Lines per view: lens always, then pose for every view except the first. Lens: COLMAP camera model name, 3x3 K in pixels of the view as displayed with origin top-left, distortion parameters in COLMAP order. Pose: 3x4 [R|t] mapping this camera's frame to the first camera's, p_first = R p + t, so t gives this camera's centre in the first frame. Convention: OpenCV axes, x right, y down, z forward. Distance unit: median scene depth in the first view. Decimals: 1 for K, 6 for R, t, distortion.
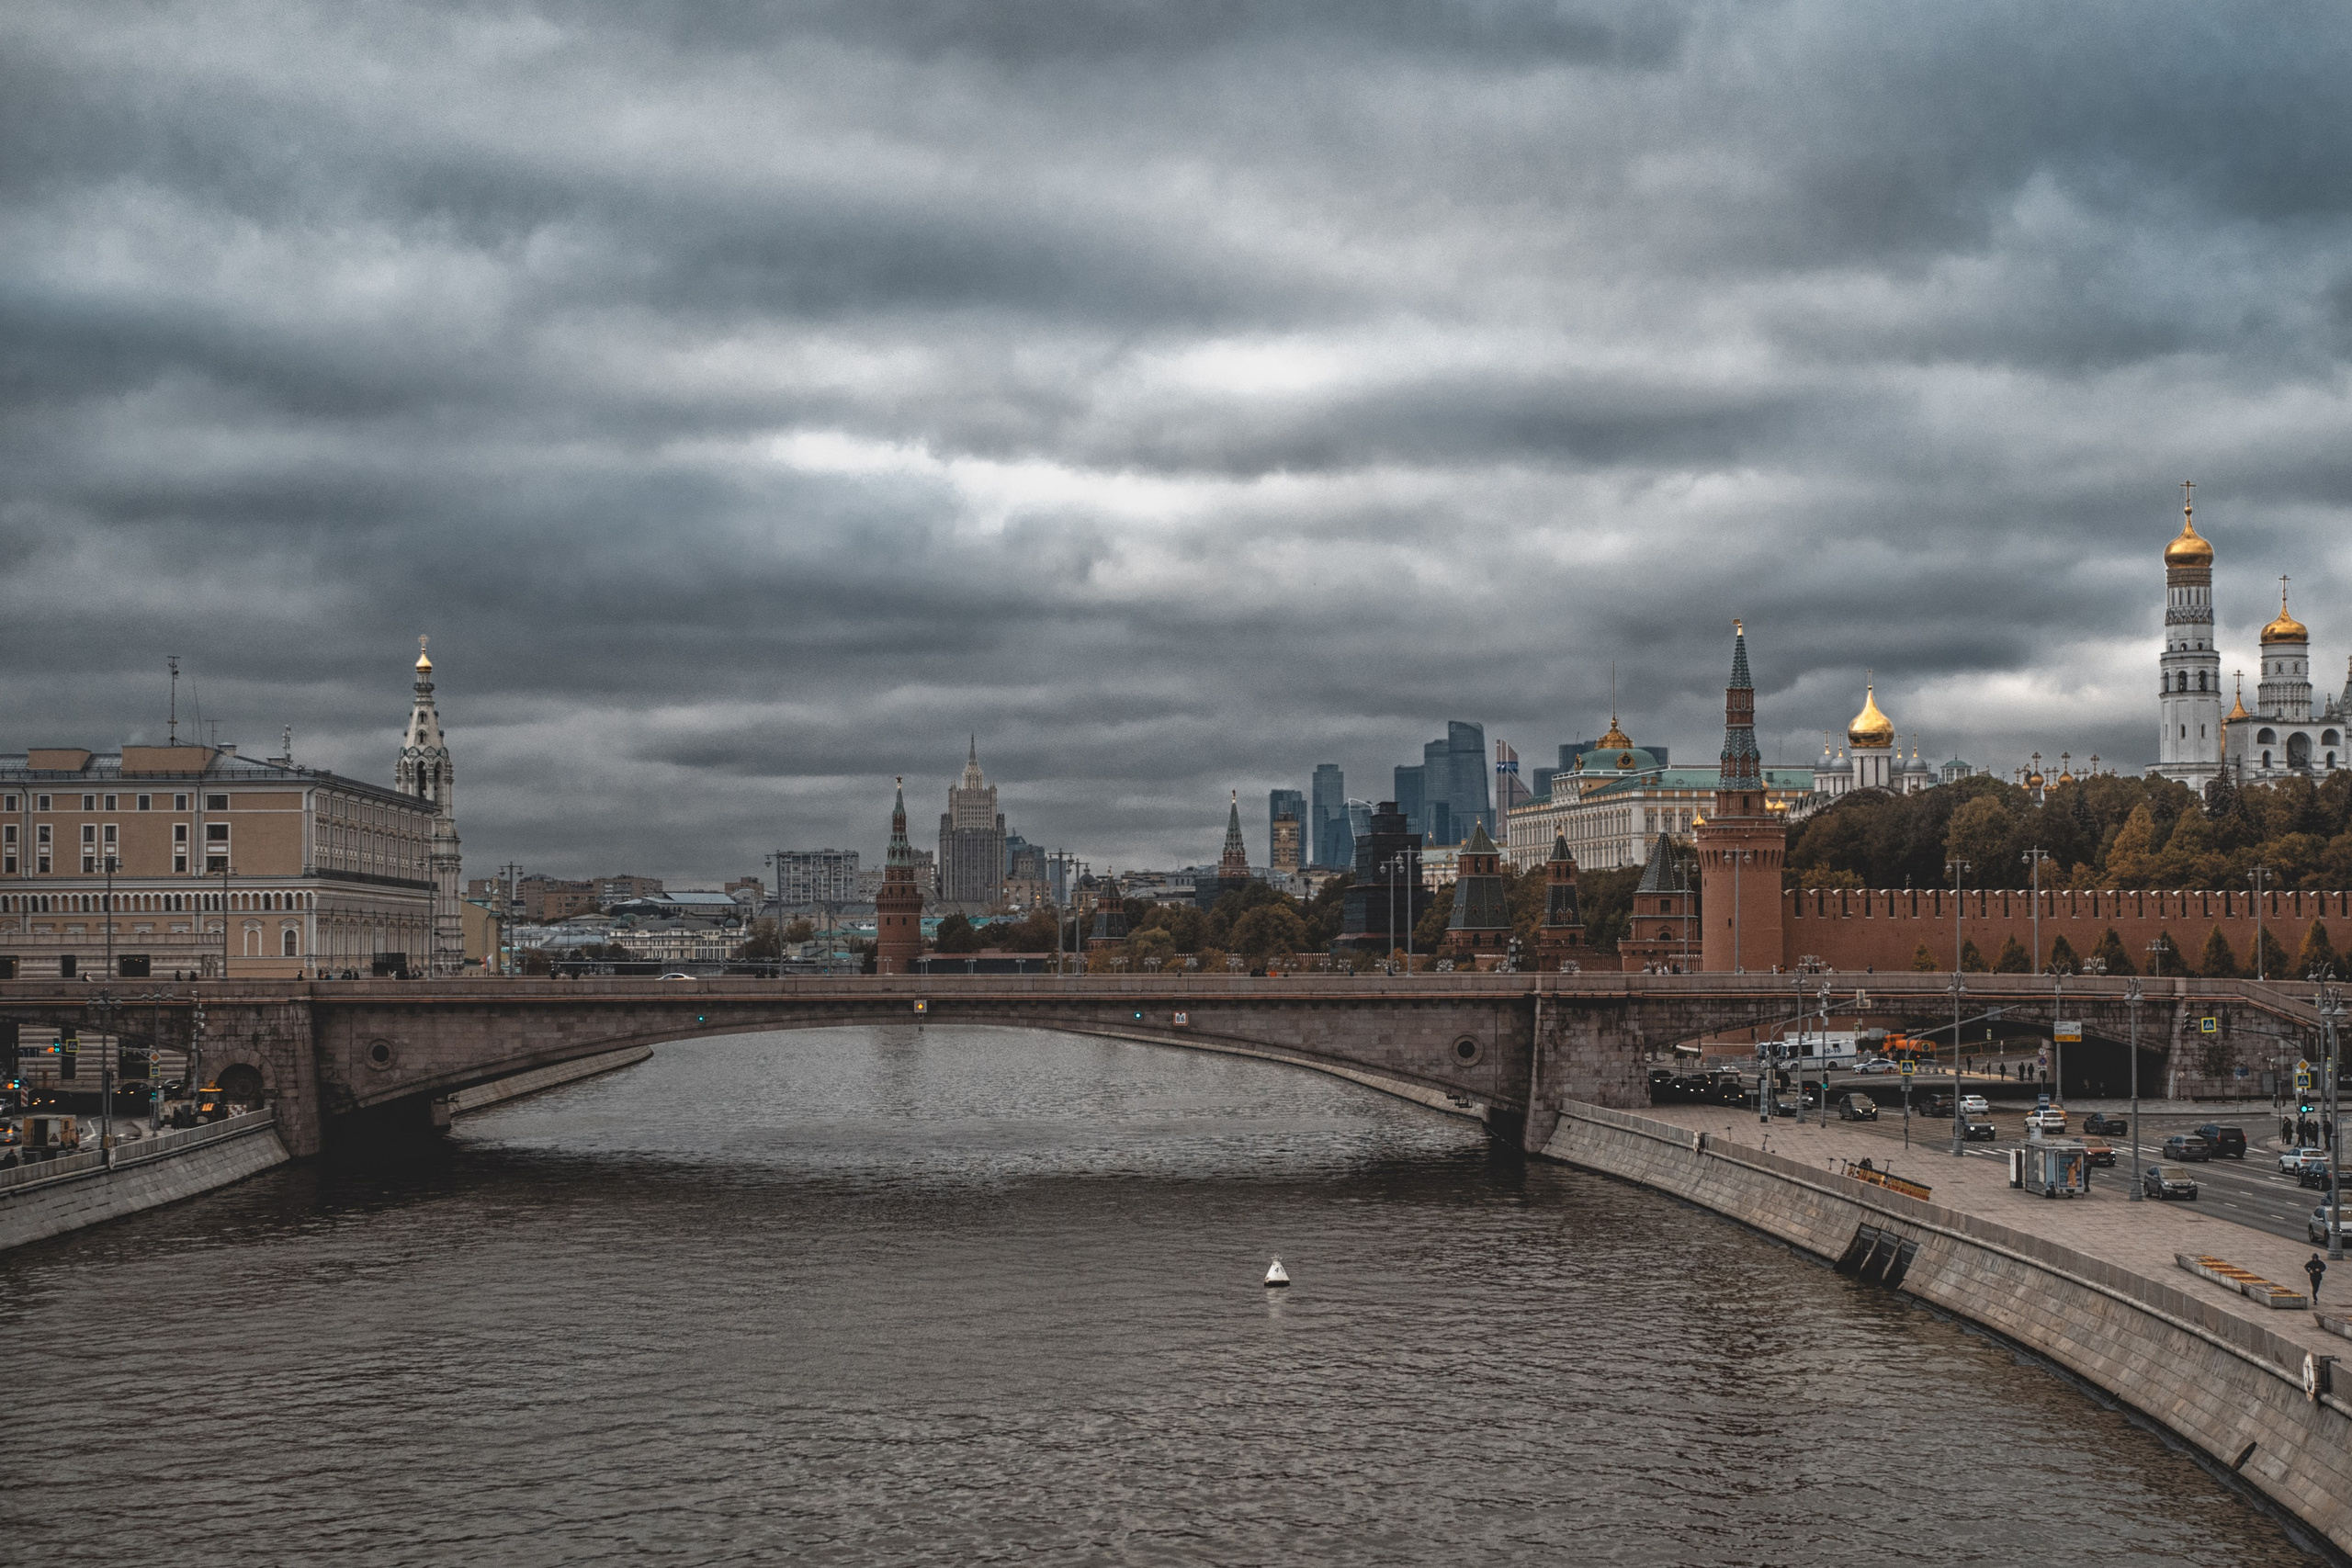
lens RADIAL K [[3733.1, 0, 1185.4], [0, 3733.1, 682.2], [0, 0, 1]] dist [-0.000995, 0.052384]
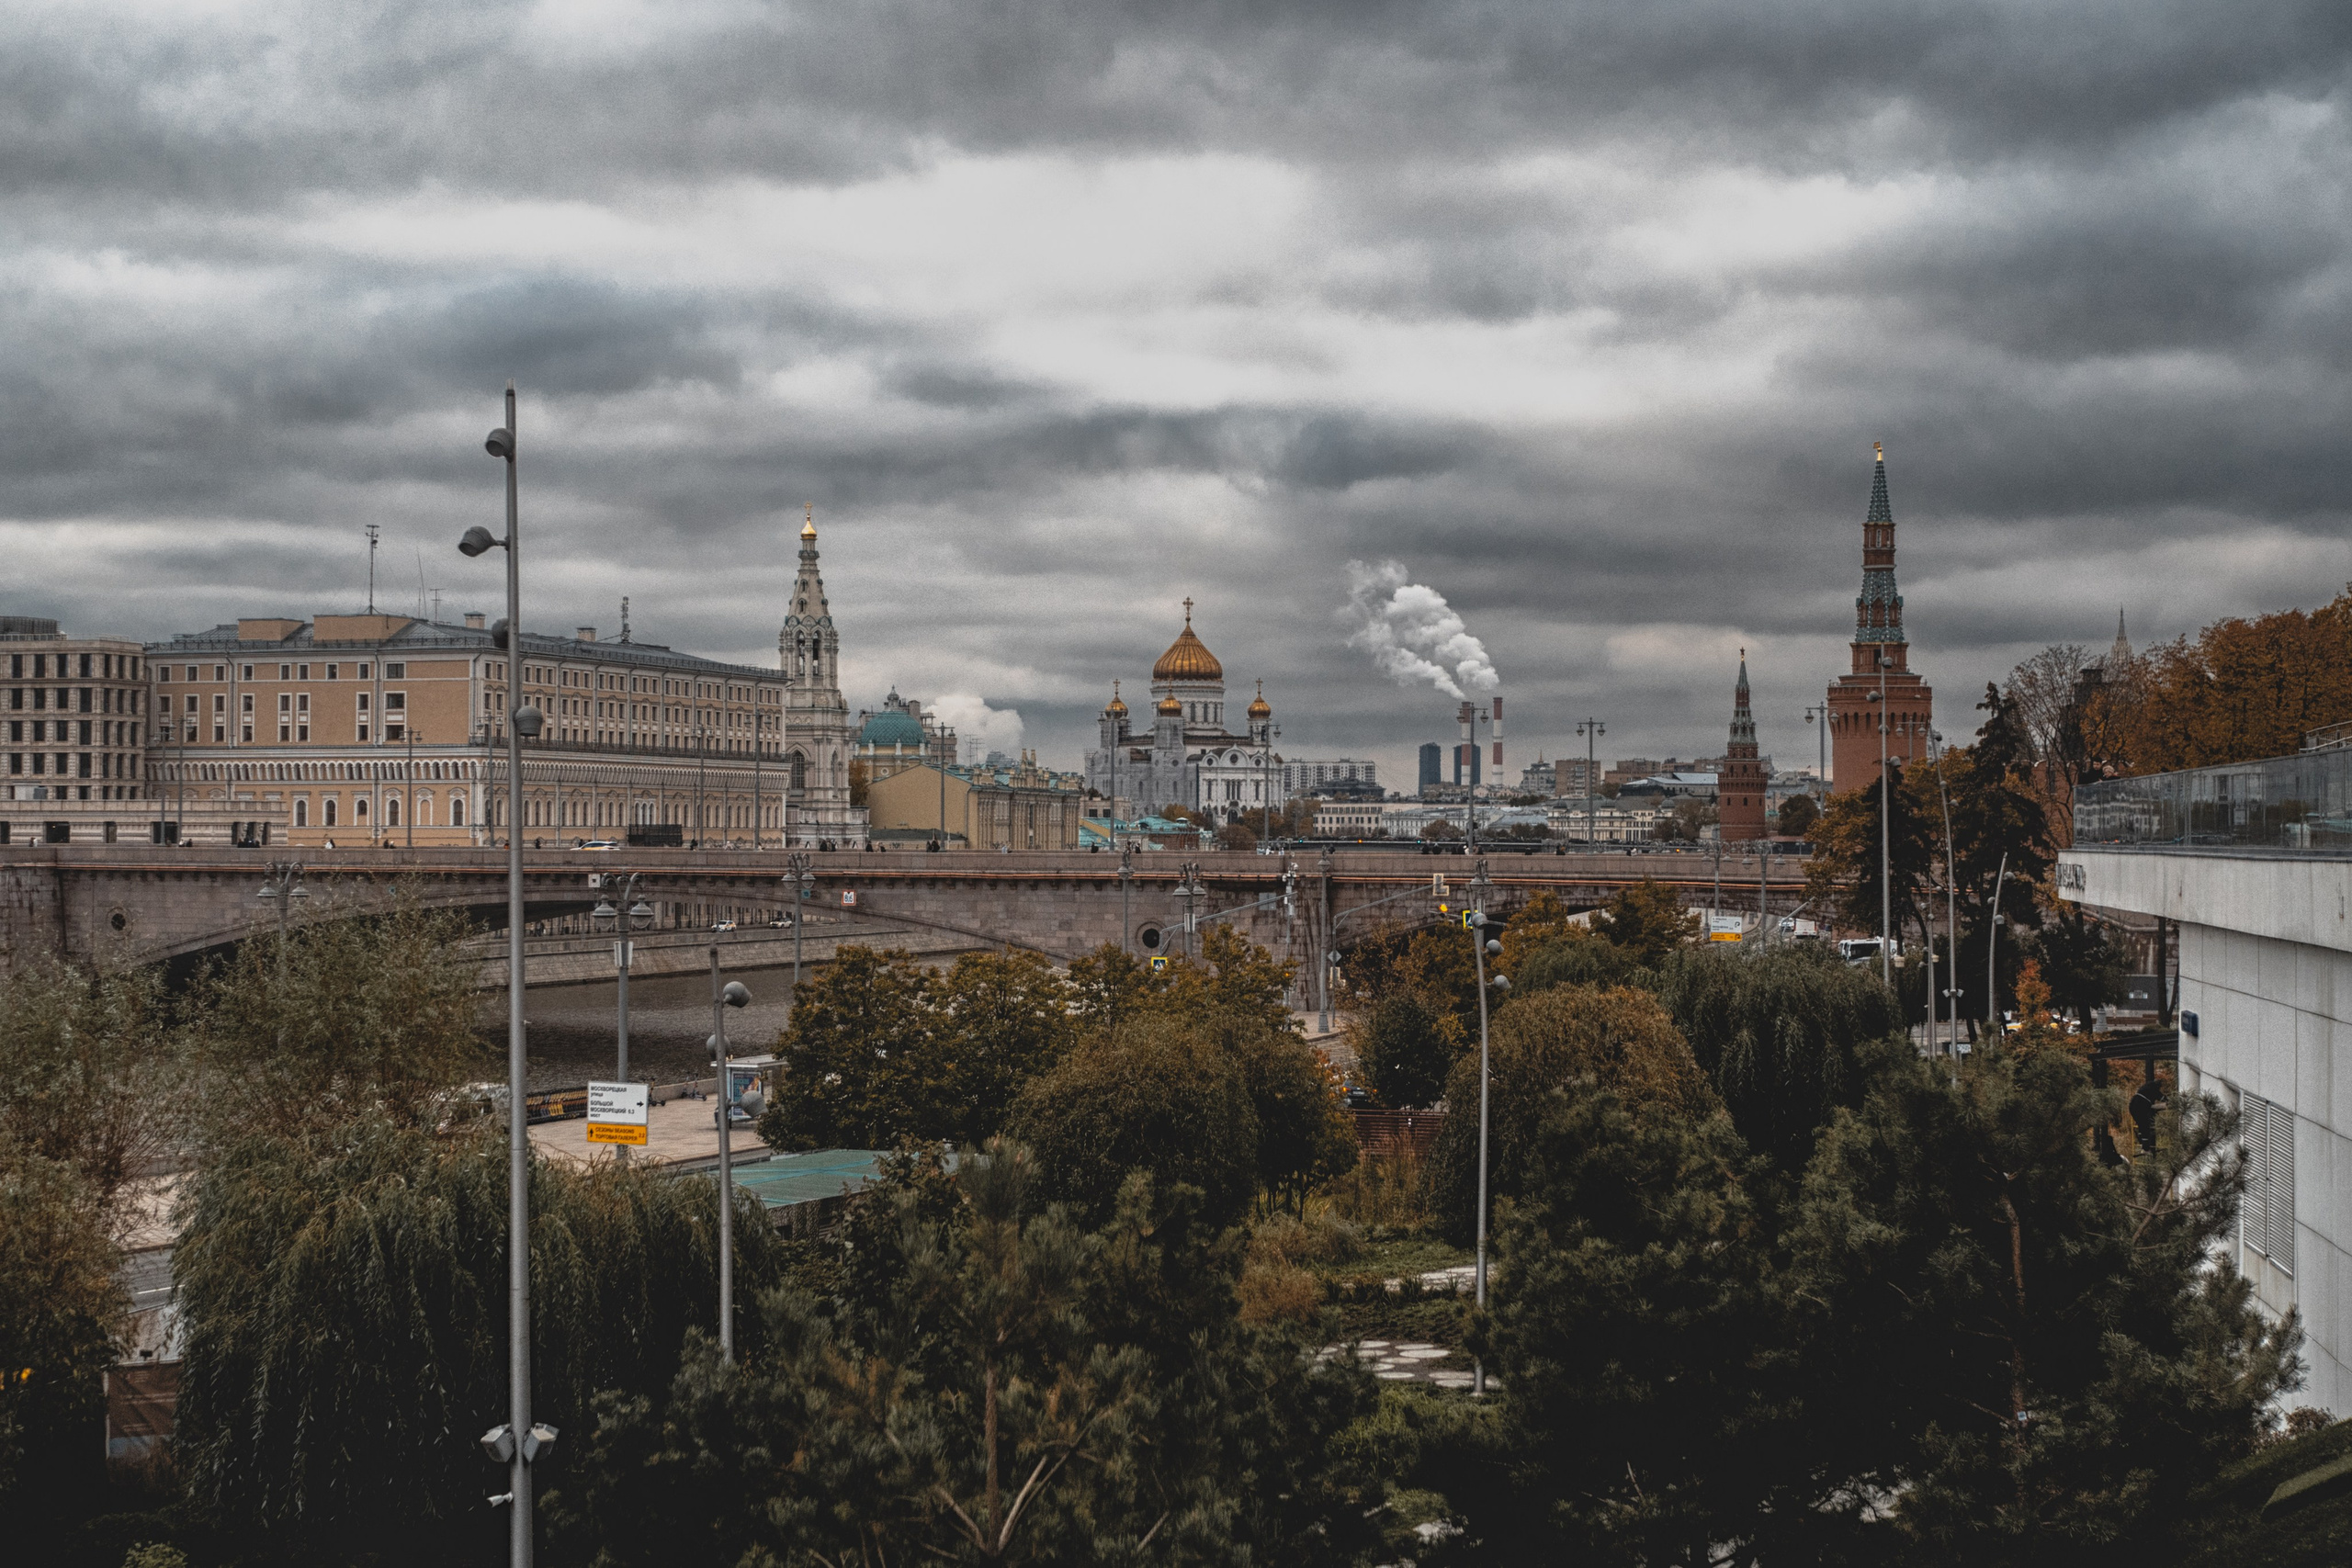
lens RADIAL K [[3733.1, 0, 1185.4], [0, 3733.1, 682.2], [0, 0, 1]] dist [-0.000995, 0.052384]
pose [[0.936386, -0.005998, -0.350921, 0.287870], [0.016886, 0.999466, 0.027975, 0.010985], [0.350566, -0.032121, 0.935987, 0.143128]]
